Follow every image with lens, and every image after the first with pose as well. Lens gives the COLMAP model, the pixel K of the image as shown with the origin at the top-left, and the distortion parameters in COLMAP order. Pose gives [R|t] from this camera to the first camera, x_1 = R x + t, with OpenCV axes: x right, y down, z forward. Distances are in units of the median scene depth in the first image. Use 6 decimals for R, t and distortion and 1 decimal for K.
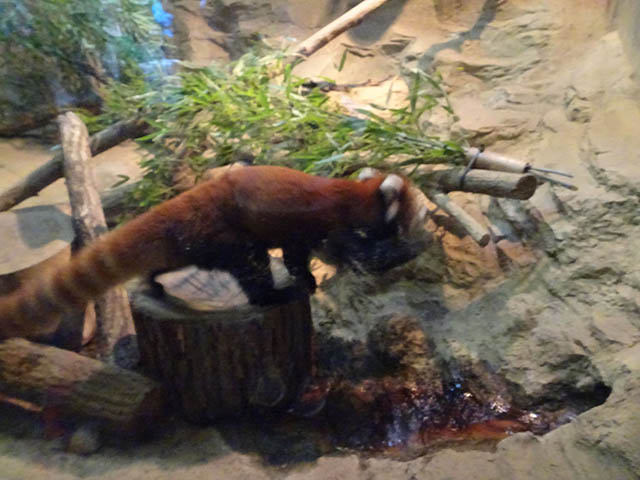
lens RADIAL K [[451.9, 0, 320.5], [0, 451.9, 240.0], [0, 0, 1]] dist [0.000041, 0.000767]
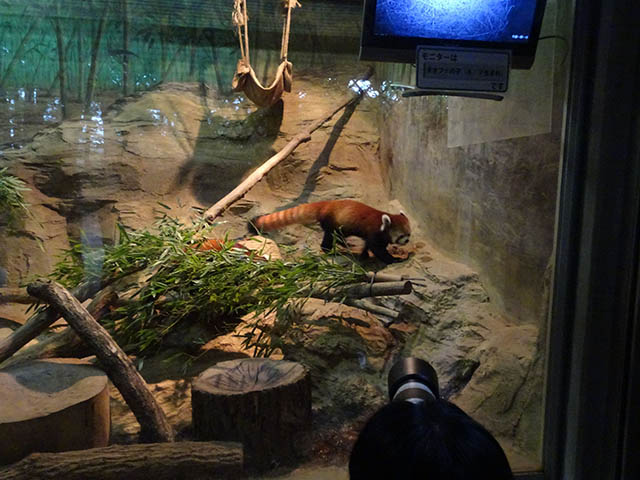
lens RADIAL K [[540.1, 0, 319.7], [0, 540.1, 240.2], [0, 0, 1]] dist [0.046939, 0.000630]
pose [[0.872131, -0.058995, 0.485703, -0.892262], [0.205869, 0.944798, -0.254901, 0.184931], [-0.443854, 0.322298, 0.836133, -0.745022]]
